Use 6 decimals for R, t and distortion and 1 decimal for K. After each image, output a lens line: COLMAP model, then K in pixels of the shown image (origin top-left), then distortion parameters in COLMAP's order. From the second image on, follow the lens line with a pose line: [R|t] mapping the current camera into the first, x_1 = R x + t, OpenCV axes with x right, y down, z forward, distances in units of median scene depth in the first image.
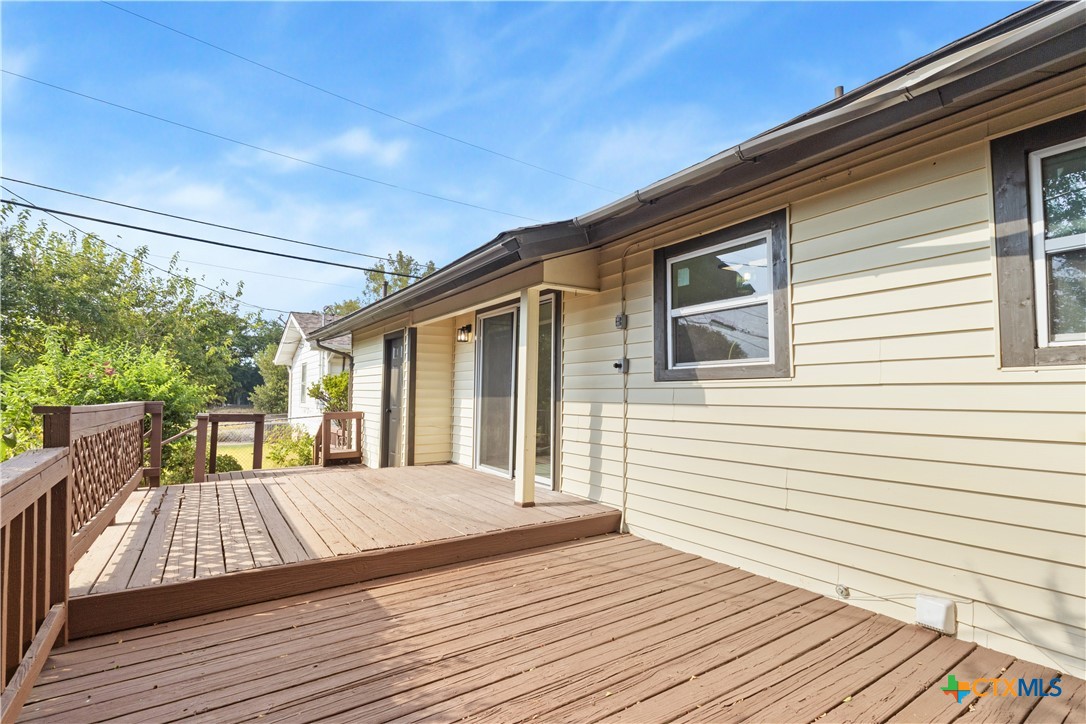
lens RADIAL K [[501.4, 0, 544.6], [0, 501.4, 363.1], [0, 0, 1]] dist [-0.003738, -0.000028]
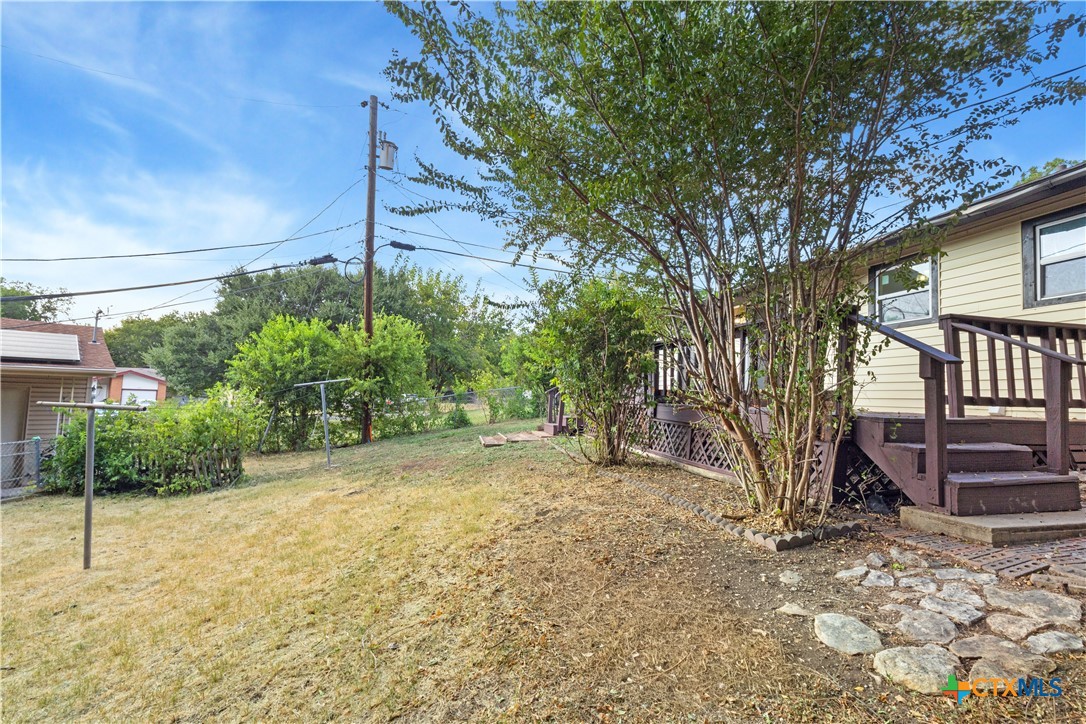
lens RADIAL K [[501.4, 0, 529.5], [0, 501.4, 399.7], [0, 0, 1]] dist [-0.003738, -0.000028]
pose [[0.928487, 0.001352, -0.371361, -0.375346], [0.023343, 0.997804, 0.061994, 0.187258], [0.370629, -0.066229, 0.926416, -1.755463]]
